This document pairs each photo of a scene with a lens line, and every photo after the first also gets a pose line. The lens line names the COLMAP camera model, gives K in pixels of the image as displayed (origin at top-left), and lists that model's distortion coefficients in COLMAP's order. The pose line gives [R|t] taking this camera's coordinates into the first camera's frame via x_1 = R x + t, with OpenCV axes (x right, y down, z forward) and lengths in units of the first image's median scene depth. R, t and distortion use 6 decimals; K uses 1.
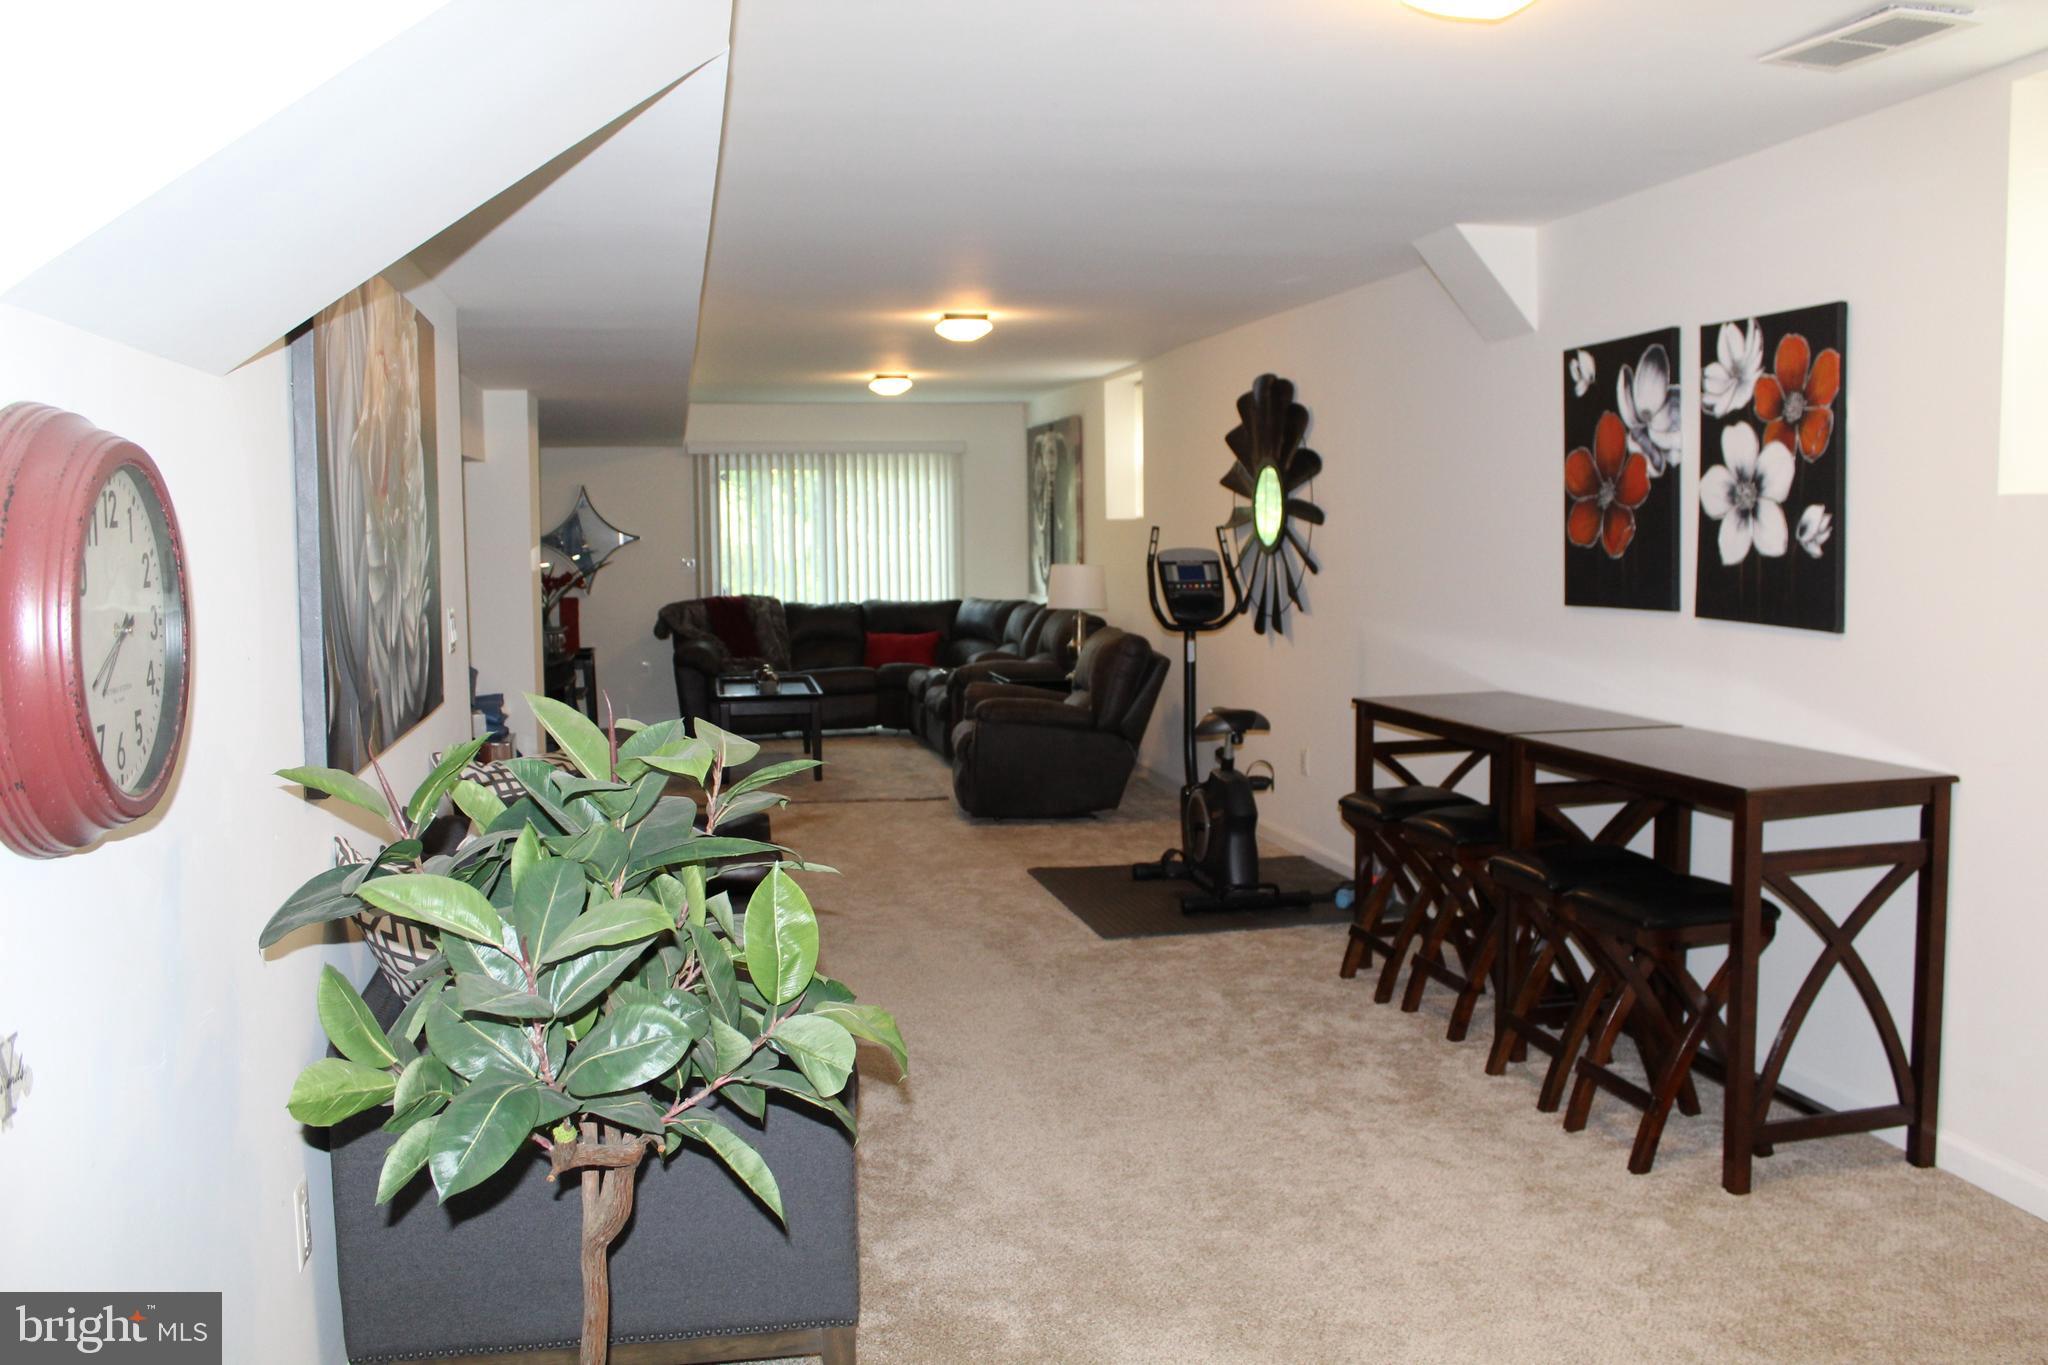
lens RADIAL K [[1706.7, 0, 1040.1], [0, 1706.7, 656.9], [0, 0, 1]] dist [-0.181852, 0.186052]
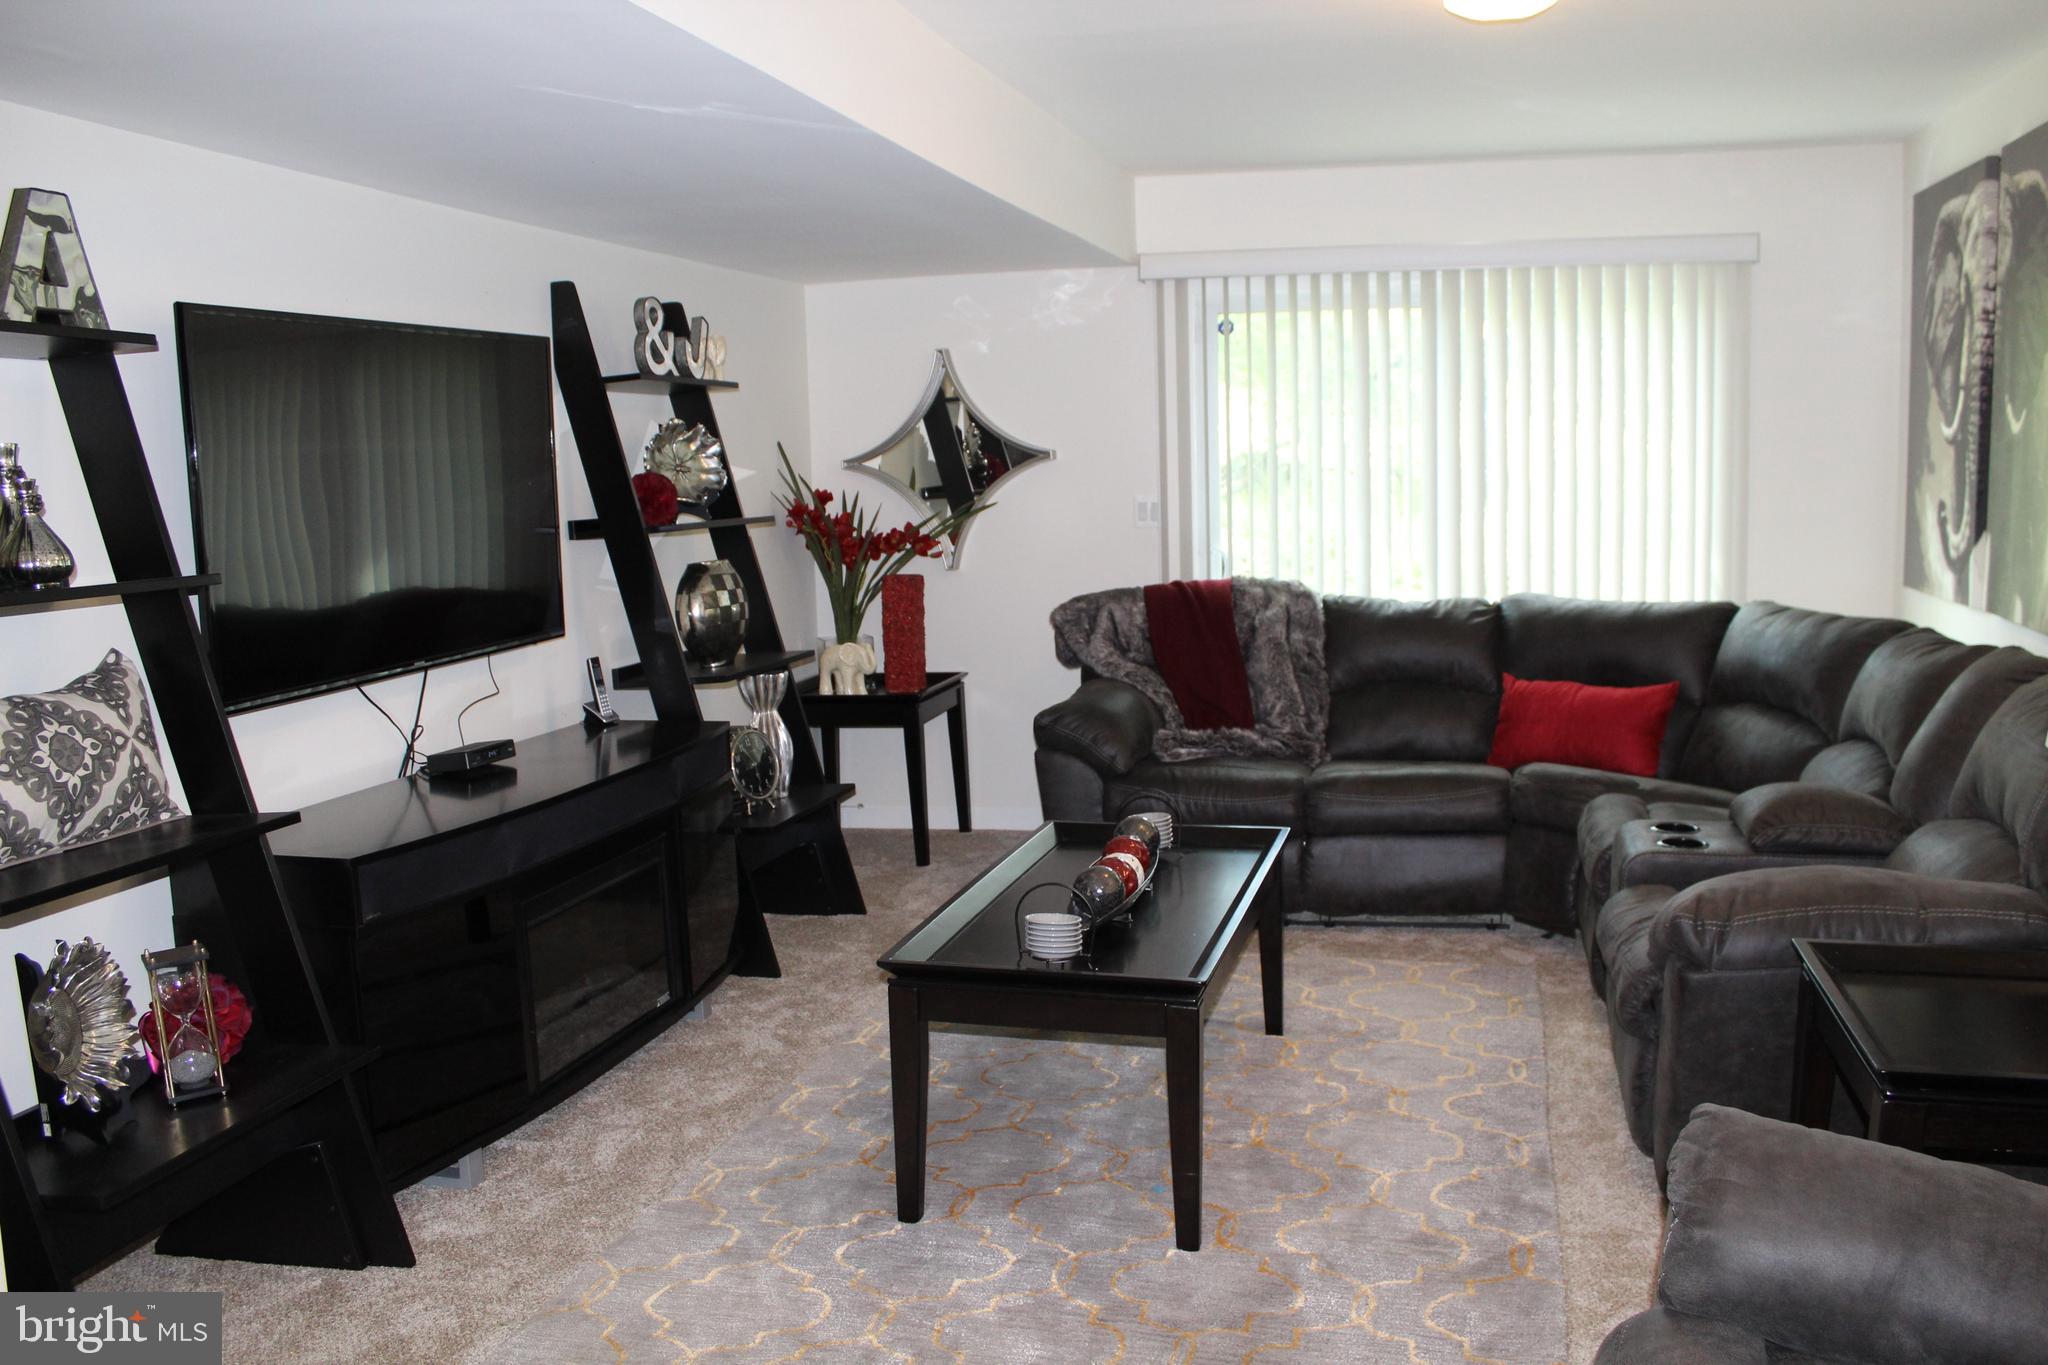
lens RADIAL K [[1706.7, 0, 1040.1], [0, 1706.7, 656.9], [0, 0, 1]] dist [-0.181852, 0.186052]
pose [[0.897124, 0.042882, -0.439693, -0.019580], [-0.022831, 0.998448, 0.050792, -0.037513], [0.441189, -0.035528, 0.896711, 0.560508]]
